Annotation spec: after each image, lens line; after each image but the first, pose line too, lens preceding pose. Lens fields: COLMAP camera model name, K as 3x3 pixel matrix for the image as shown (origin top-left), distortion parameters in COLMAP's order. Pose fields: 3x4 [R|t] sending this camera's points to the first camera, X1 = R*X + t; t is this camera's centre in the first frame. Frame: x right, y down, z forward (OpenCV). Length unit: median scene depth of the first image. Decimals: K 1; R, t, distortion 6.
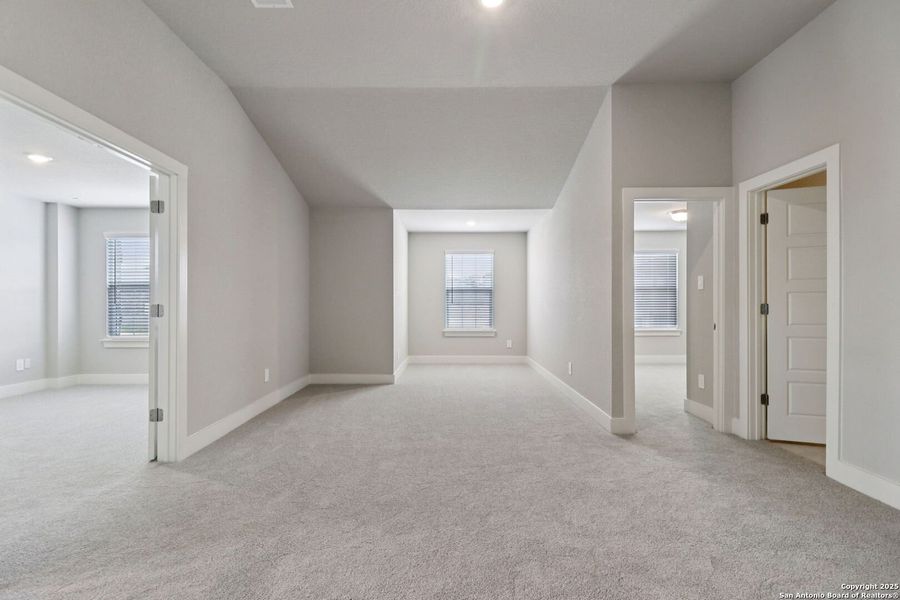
lens RADIAL K [[424.1, 0, 447.5], [0, 424.1, 304.3], [0, 0, 1]] dist [0.026188, -0.020559]
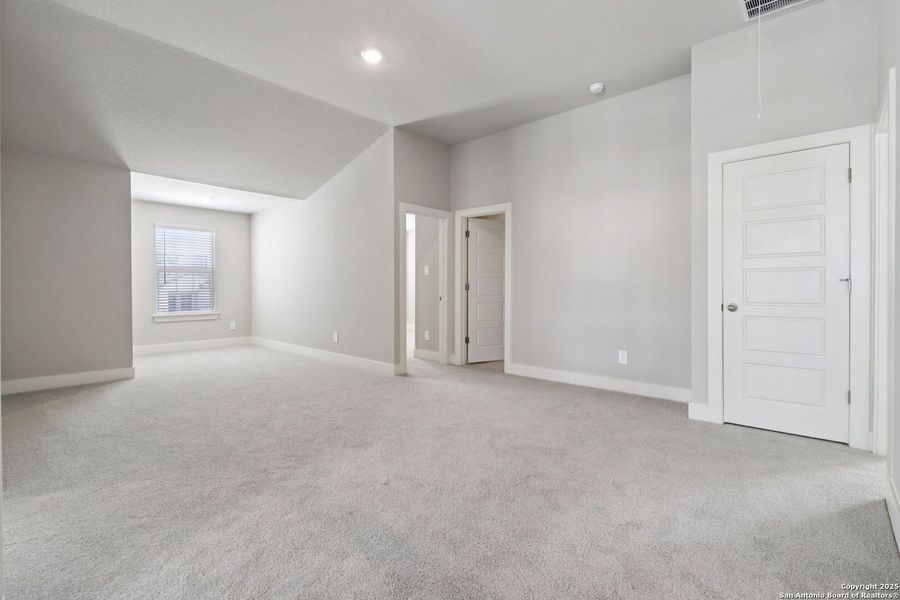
lens RADIAL K [[416.0, 0, 453.4], [0, 416.0, 297.0], [0, 0, 1]] dist [0.026753, -0.018675]
pose [[0.656927, -0.018635, 0.753724, -0.510263], [0.001941, 0.999733, 0.023026, 0.011056], [-0.753952, -0.013664, 0.656788, -0.047333]]
